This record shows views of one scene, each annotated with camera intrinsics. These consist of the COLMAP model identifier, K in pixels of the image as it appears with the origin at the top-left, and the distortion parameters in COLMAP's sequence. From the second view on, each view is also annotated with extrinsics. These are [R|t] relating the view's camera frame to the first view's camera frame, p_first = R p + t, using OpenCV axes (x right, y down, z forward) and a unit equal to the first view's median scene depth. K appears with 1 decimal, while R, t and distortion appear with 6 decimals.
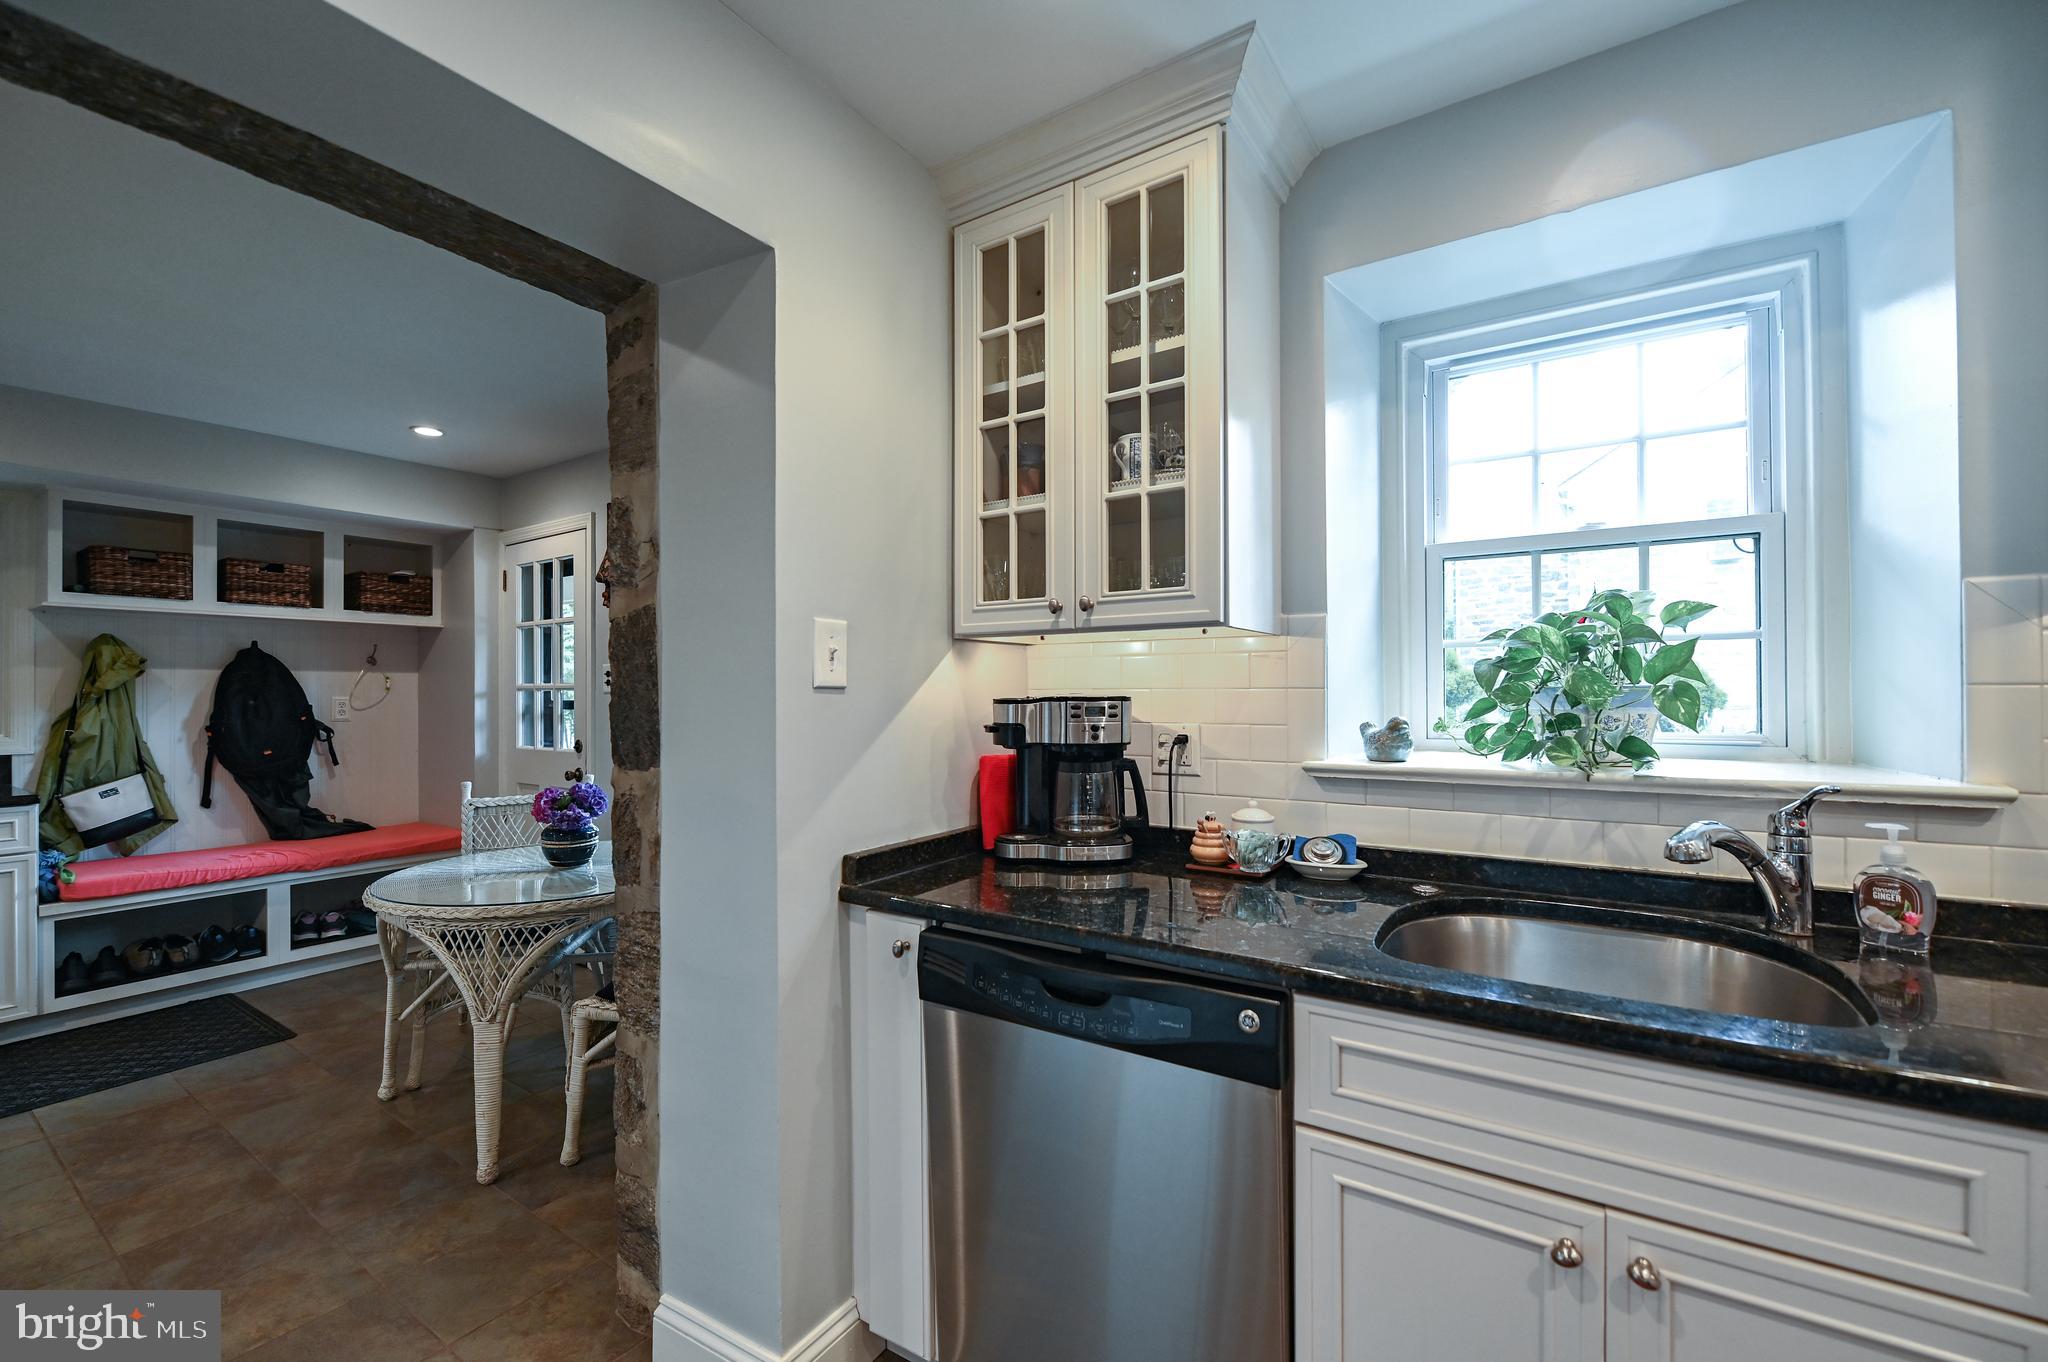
lens RADIAL K [[838.0, 0, 1027.4], [0, 838.0, 687.3], [0, 0, 1]] dist [-0.006460, -0.000117]
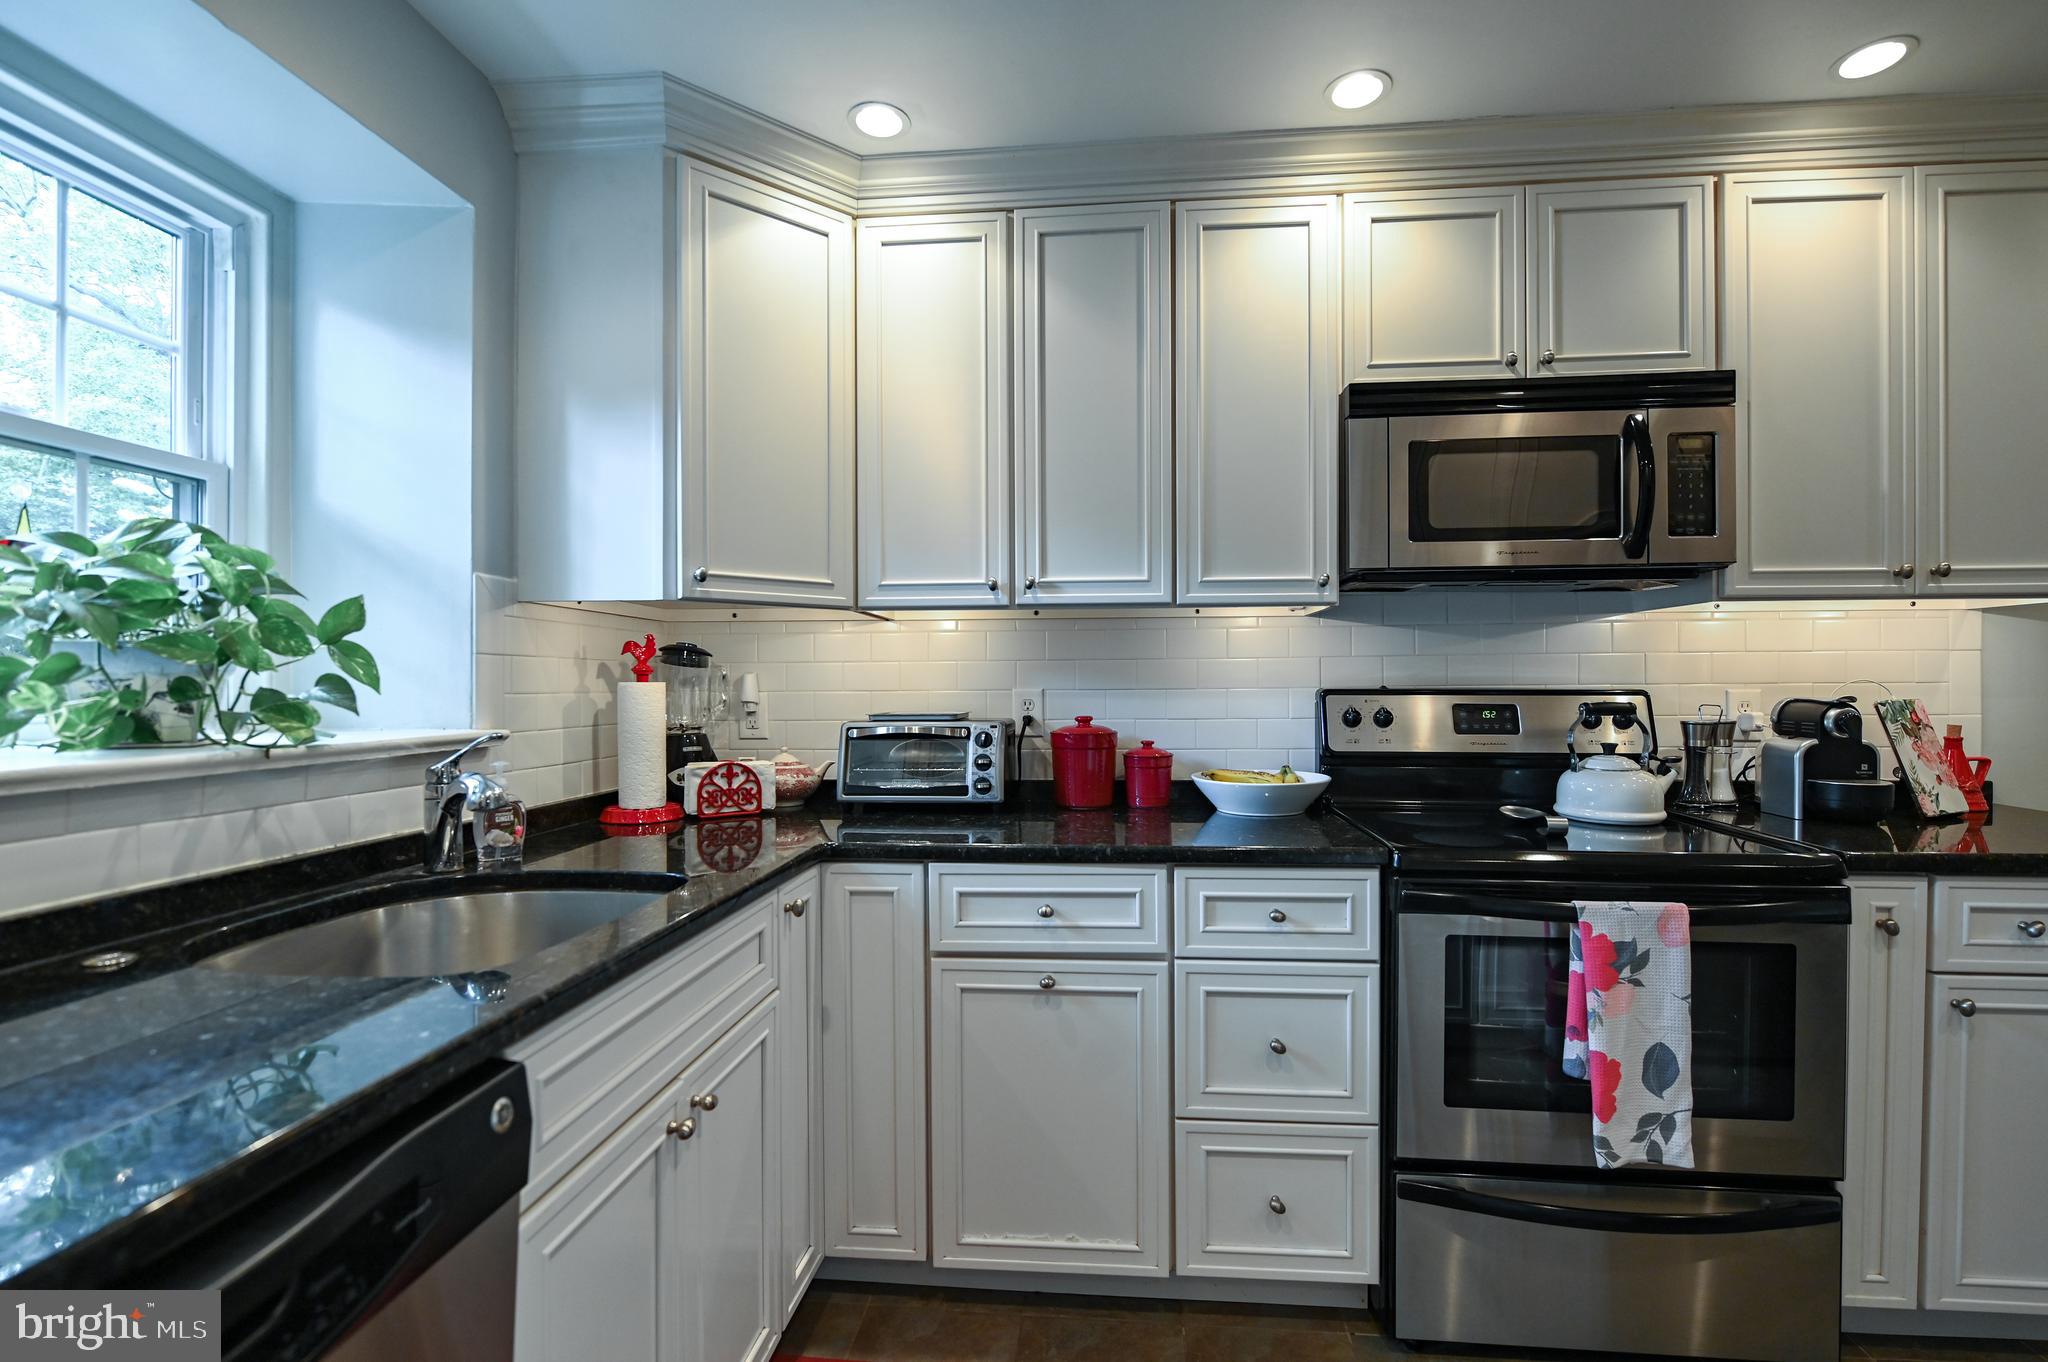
lens RADIAL K [[896.9, 0, 1027.1], [0, 896.9, 684.2], [0, 0, 1]] dist [-0.009633, -0.000792]
pose [[-0.473014, 0.007483, 0.881023, -0.215358], [-0.000384, 0.999962, -0.008699, 0.023243], [-0.881055, -0.004453, -0.472993, 0.373348]]
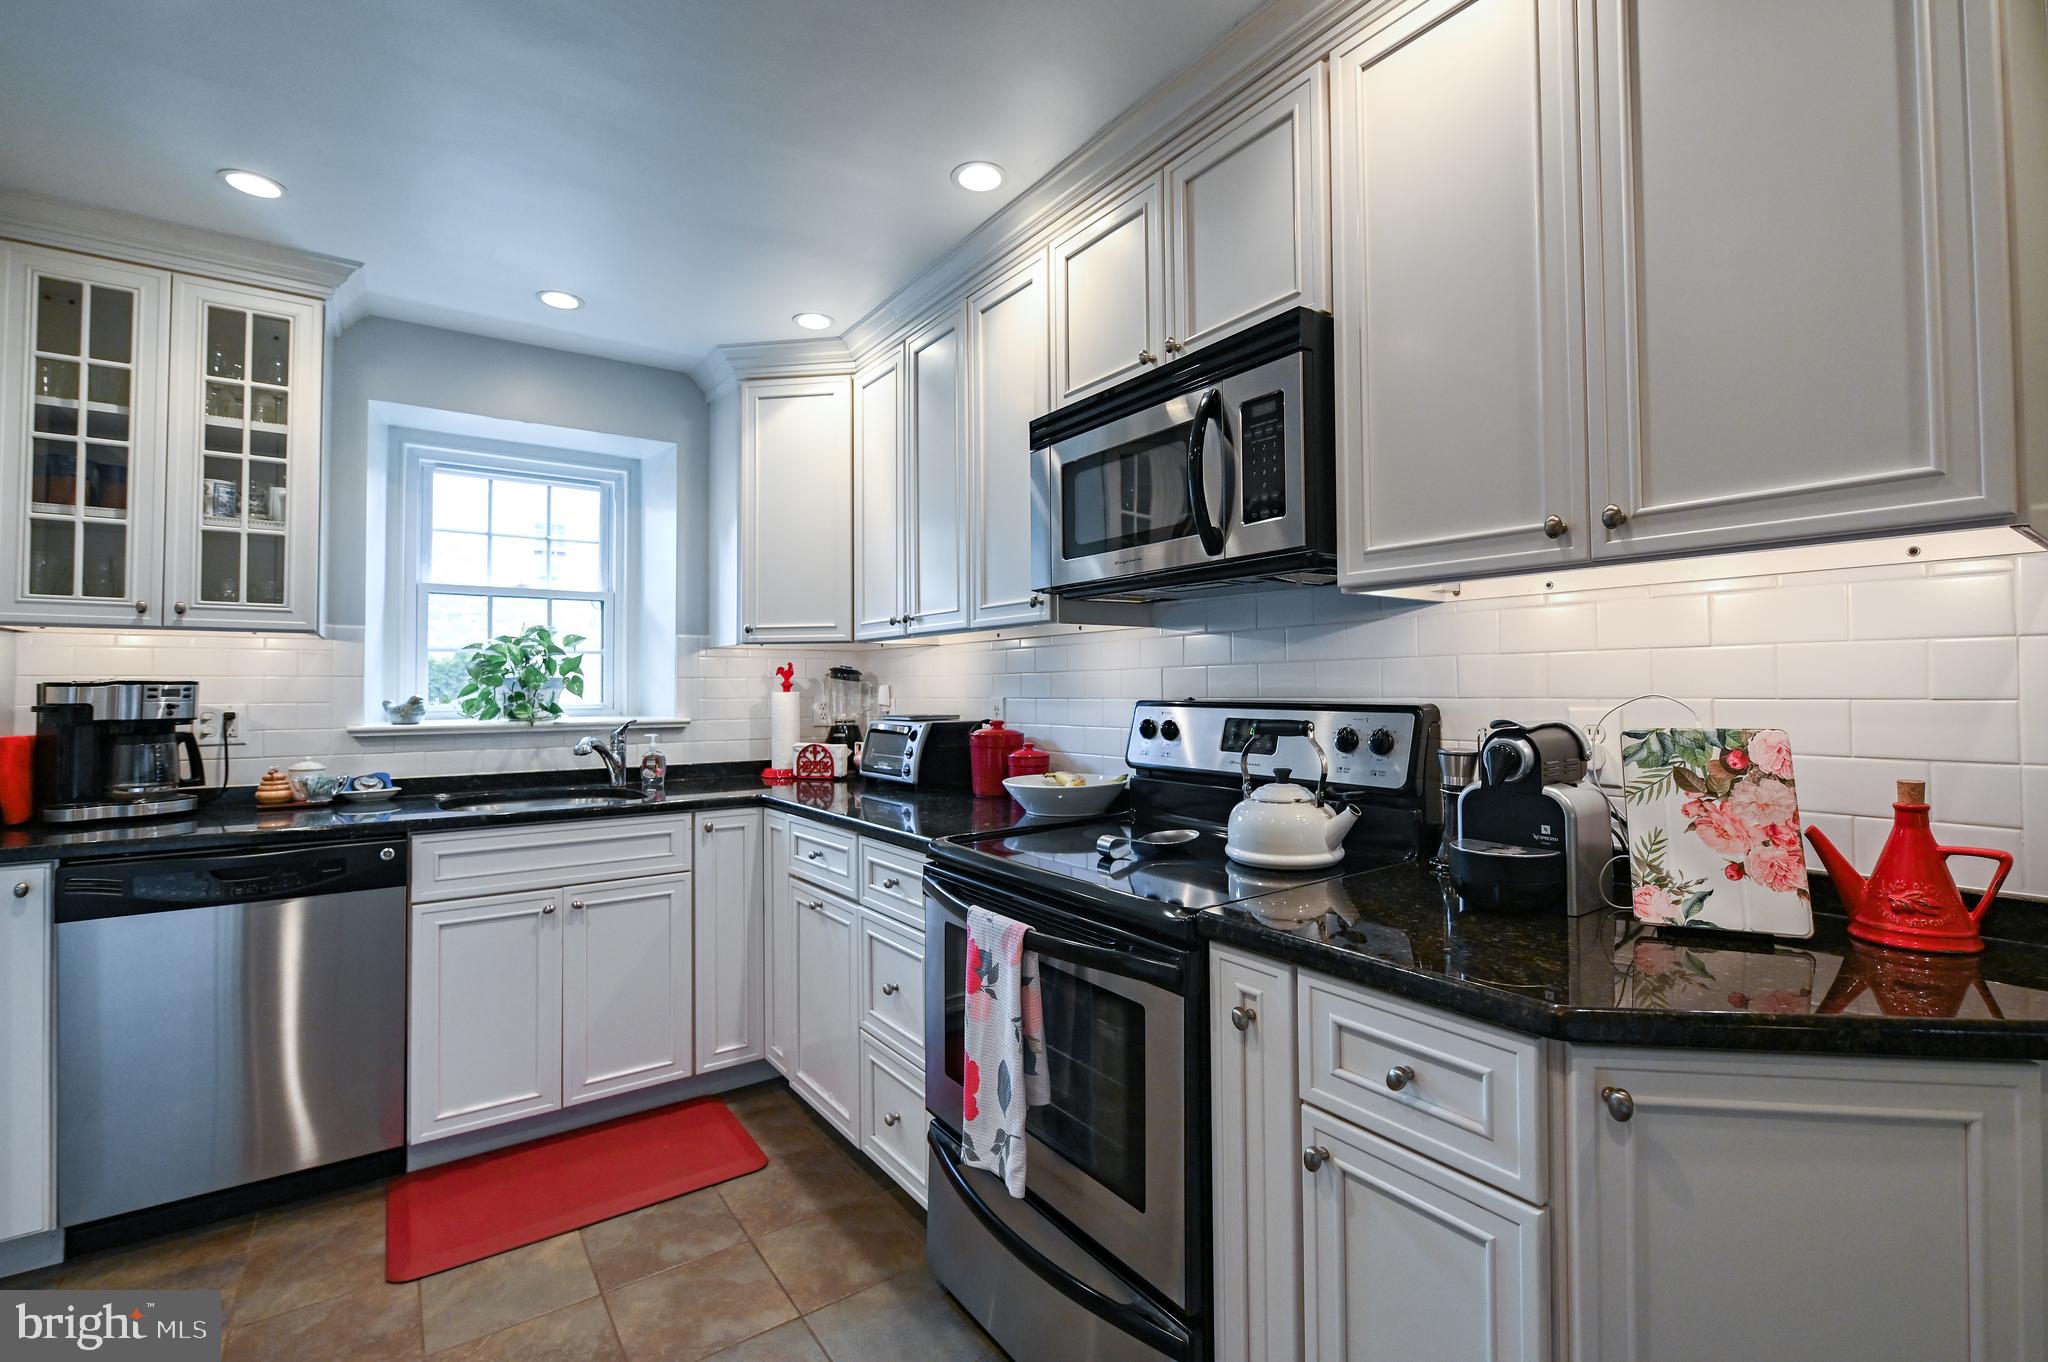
lens RADIAL K [[910.7, 0, 1046.6], [0, 910.7, 663.2], [0, 0, 1]] dist [-0.009613, -0.000485]
pose [[0.352238, 0.028359, 0.935481, -0.423896], [-0.002915, 0.999569, -0.029204, 0.011996], [-0.935906, 0.007560, 0.352169, -0.410582]]
